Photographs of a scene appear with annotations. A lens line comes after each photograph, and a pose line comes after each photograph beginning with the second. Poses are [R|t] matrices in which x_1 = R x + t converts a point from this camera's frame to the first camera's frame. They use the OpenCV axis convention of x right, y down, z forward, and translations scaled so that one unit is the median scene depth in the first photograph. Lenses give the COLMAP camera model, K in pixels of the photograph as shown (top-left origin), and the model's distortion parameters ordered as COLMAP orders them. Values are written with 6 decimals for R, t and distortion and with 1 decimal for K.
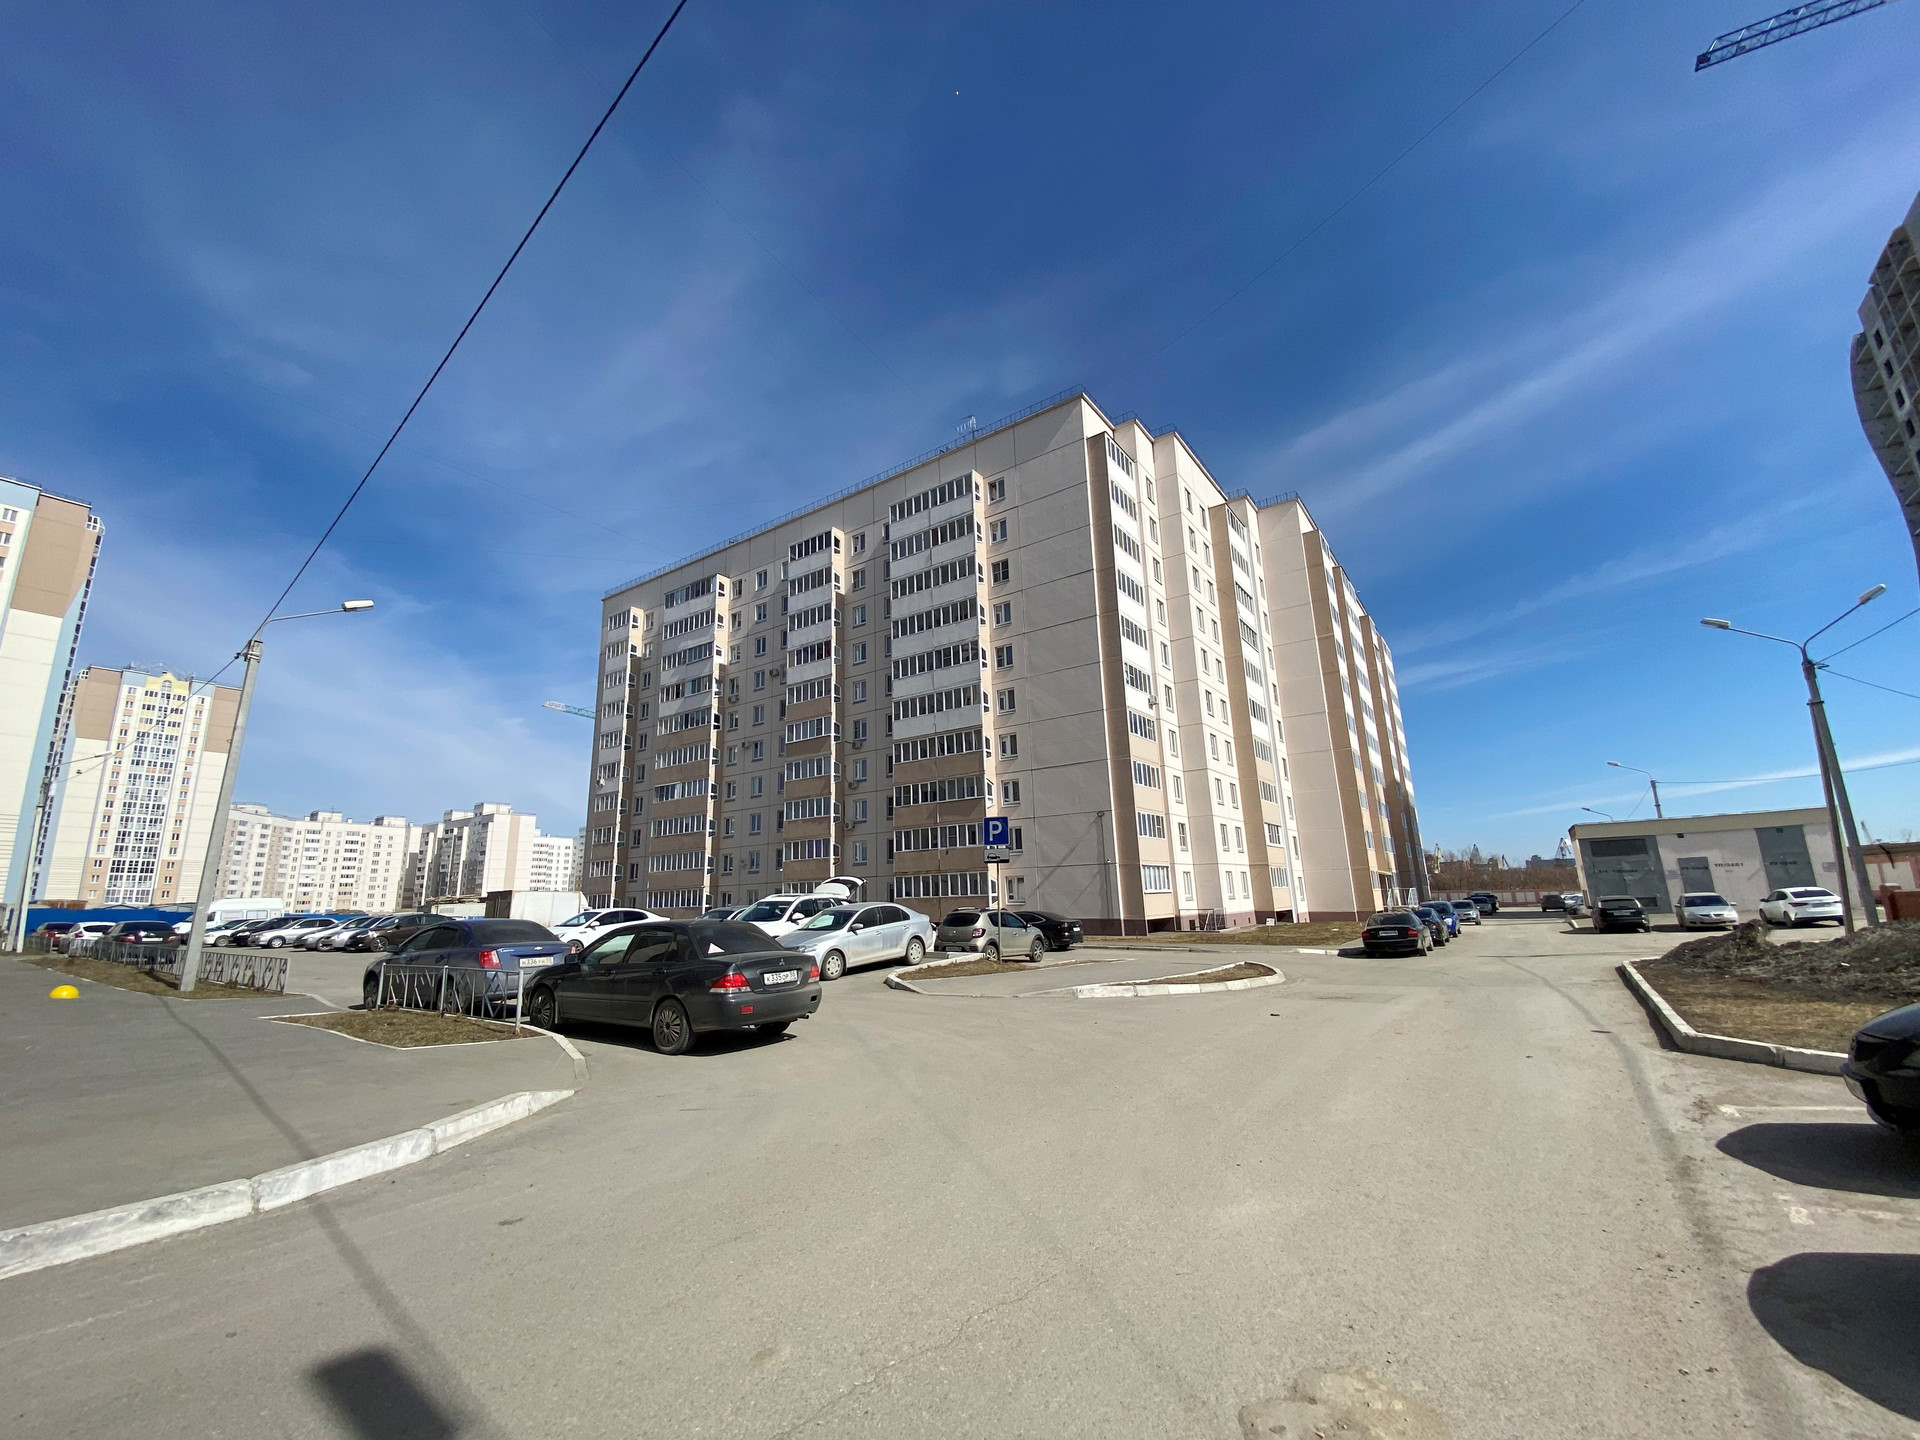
lens RADIAL K [[764.3, 0, 957.9], [0, 764.3, 716.5], [0, 0, 1]] dist [0.009875, -0.017521]
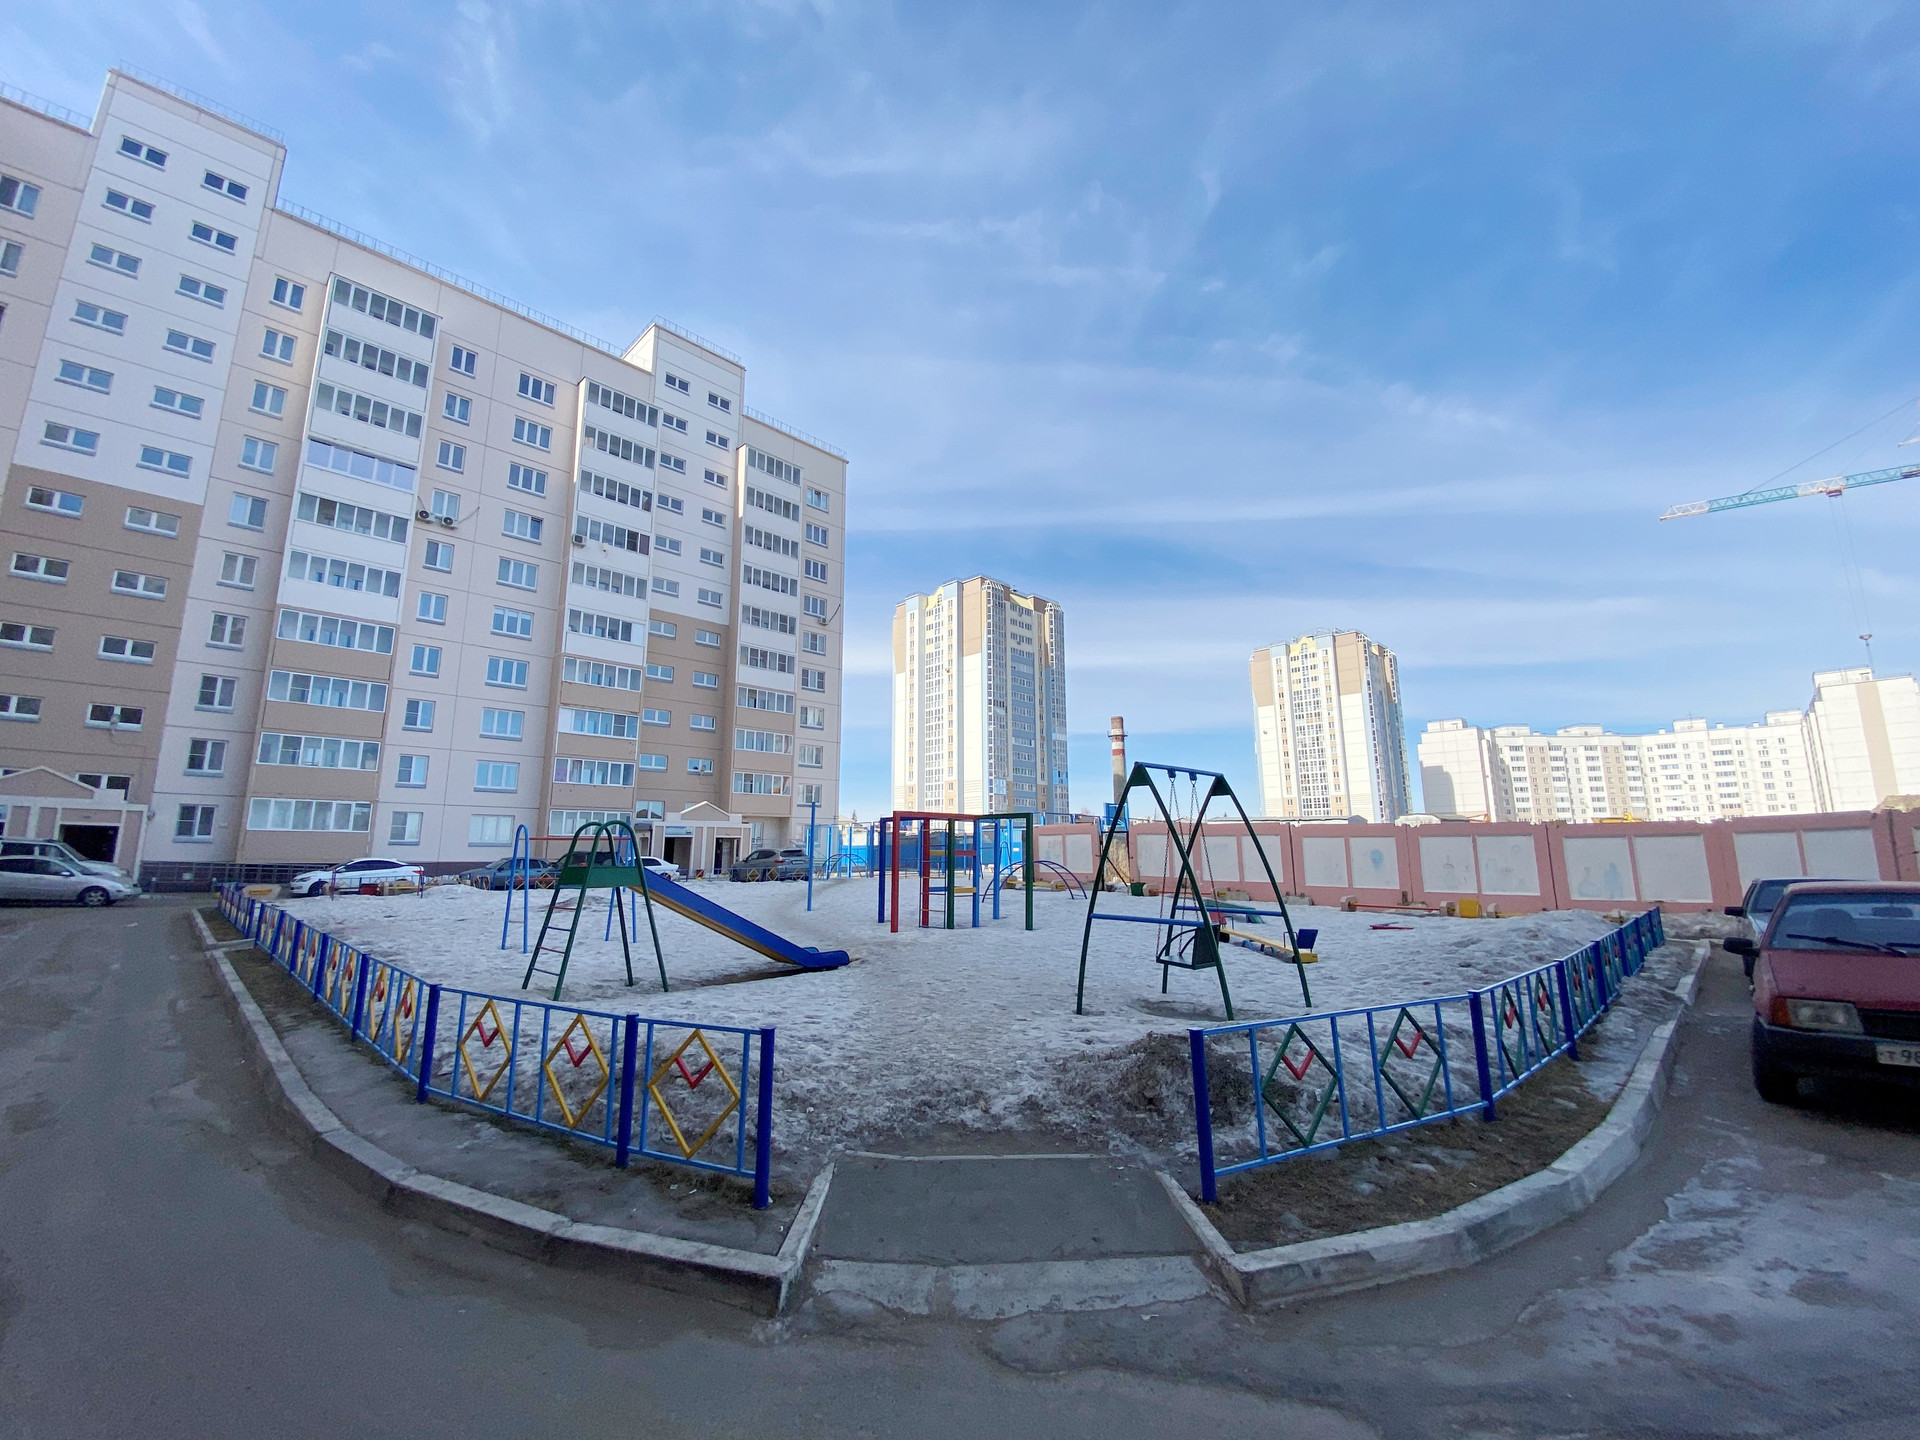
lens RADIAL K [[764.3, 0, 959.6], [0, 764.3, 719.4], [0, 0, 1]] dist [0.009875, -0.017521]
pose [[-0.153160, -0.143058, -0.977792, 0.592237], [0.236980, 0.955276, -0.176884, 0.519991], [0.959366, -0.258808, -0.112409, 2.124191]]
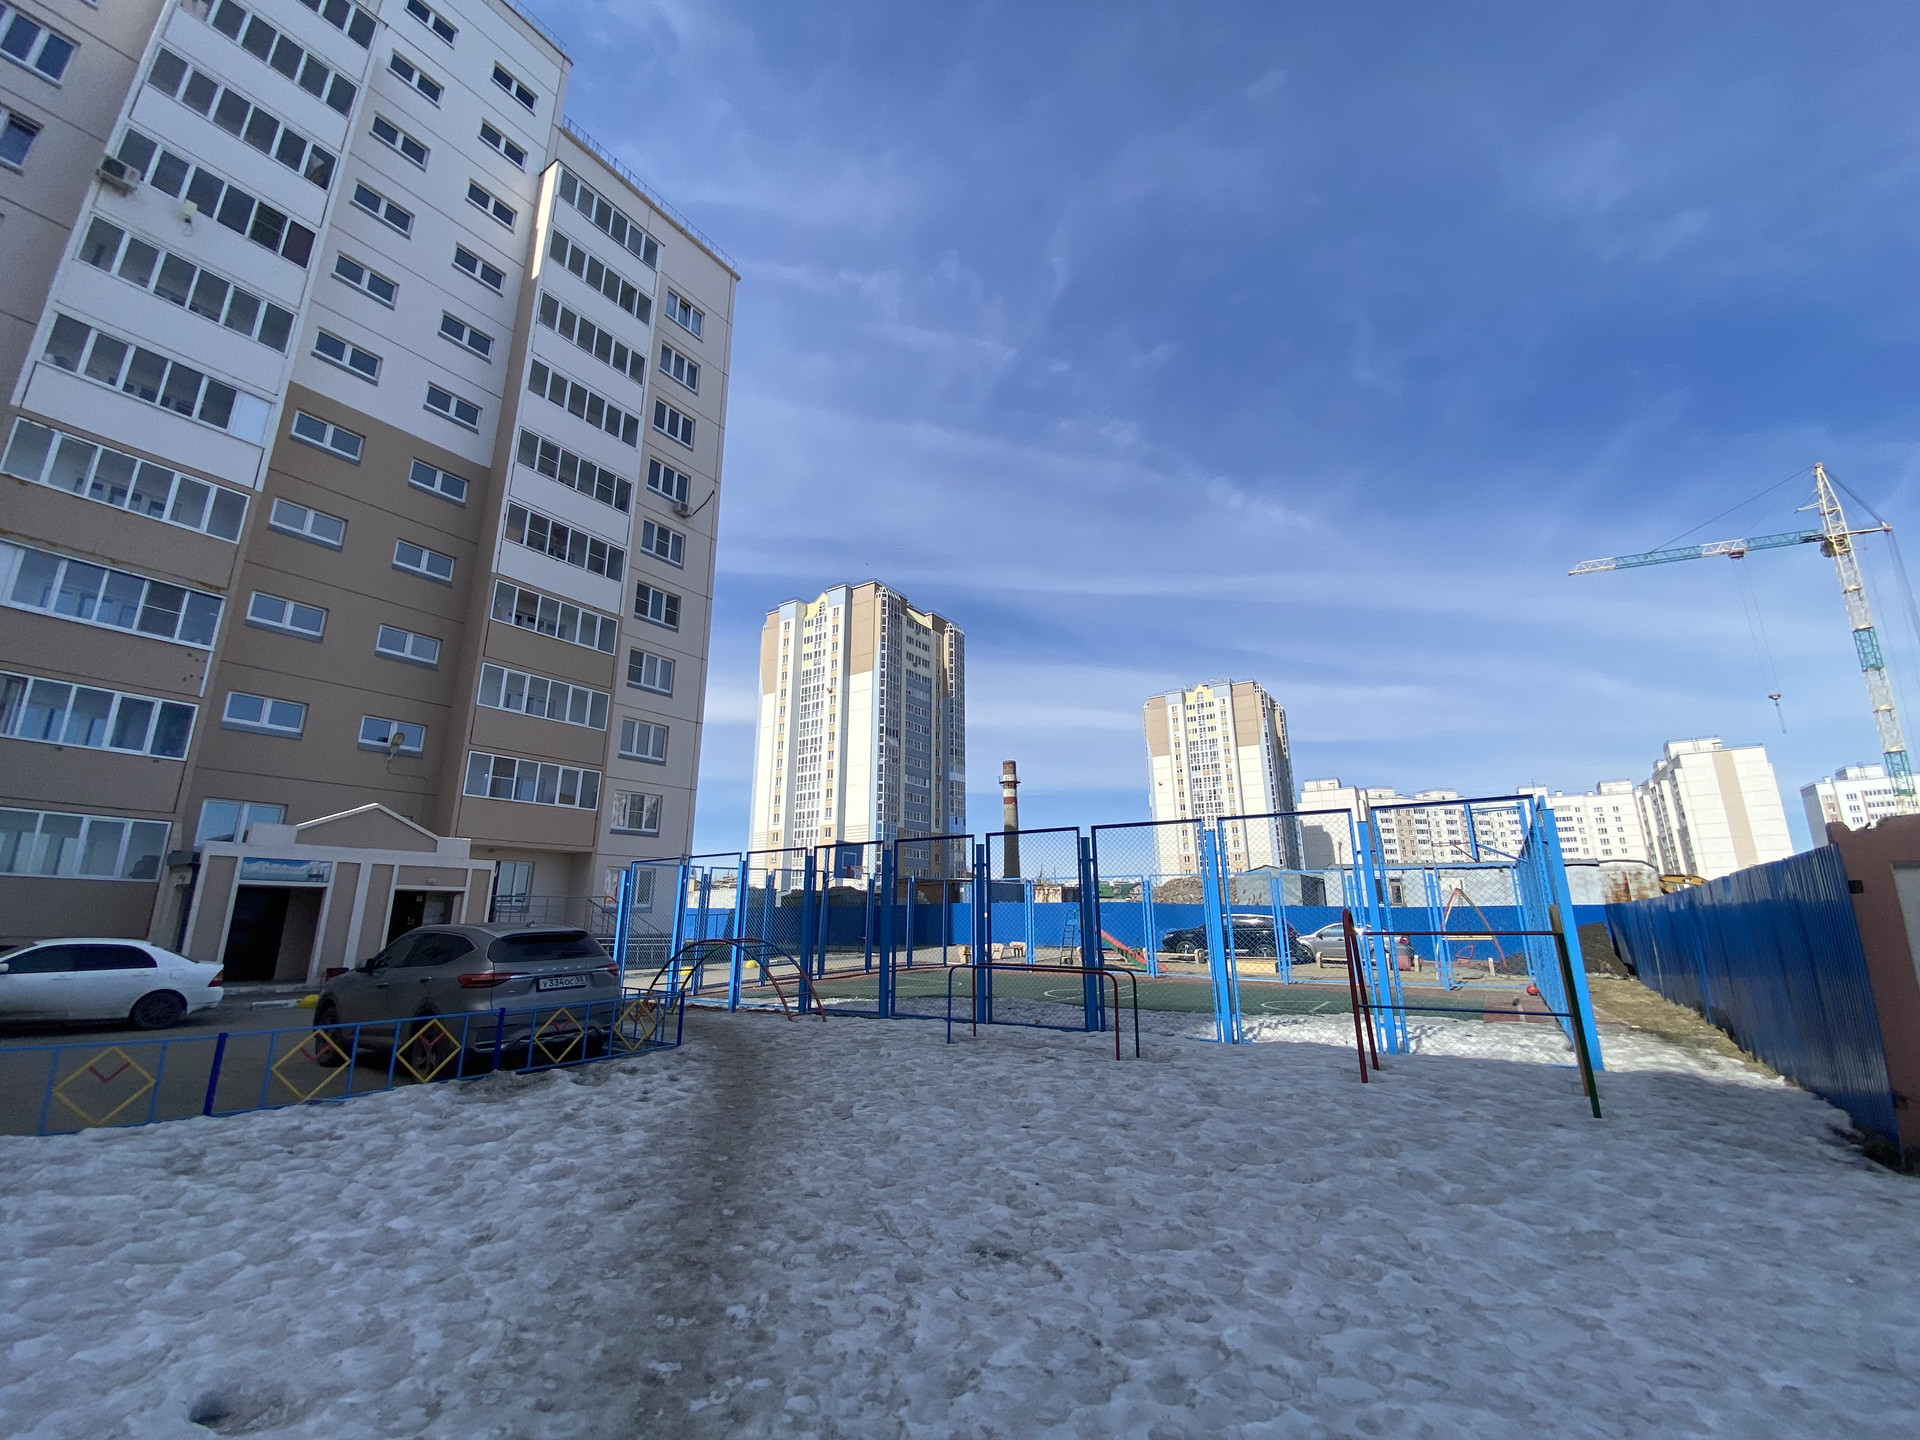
lens RADIAL K [[764.3, 0, 947.9], [0, 764.3, 716.8], [0, 0, 1]] dist [0.009875, -0.017521]
pose [[0.023221, -0.220942, -0.975011, 0.110466], [0.231464, 0.949962, -0.209753, 0.485755], [0.972566, -0.220809, 0.073200, 1.964498]]
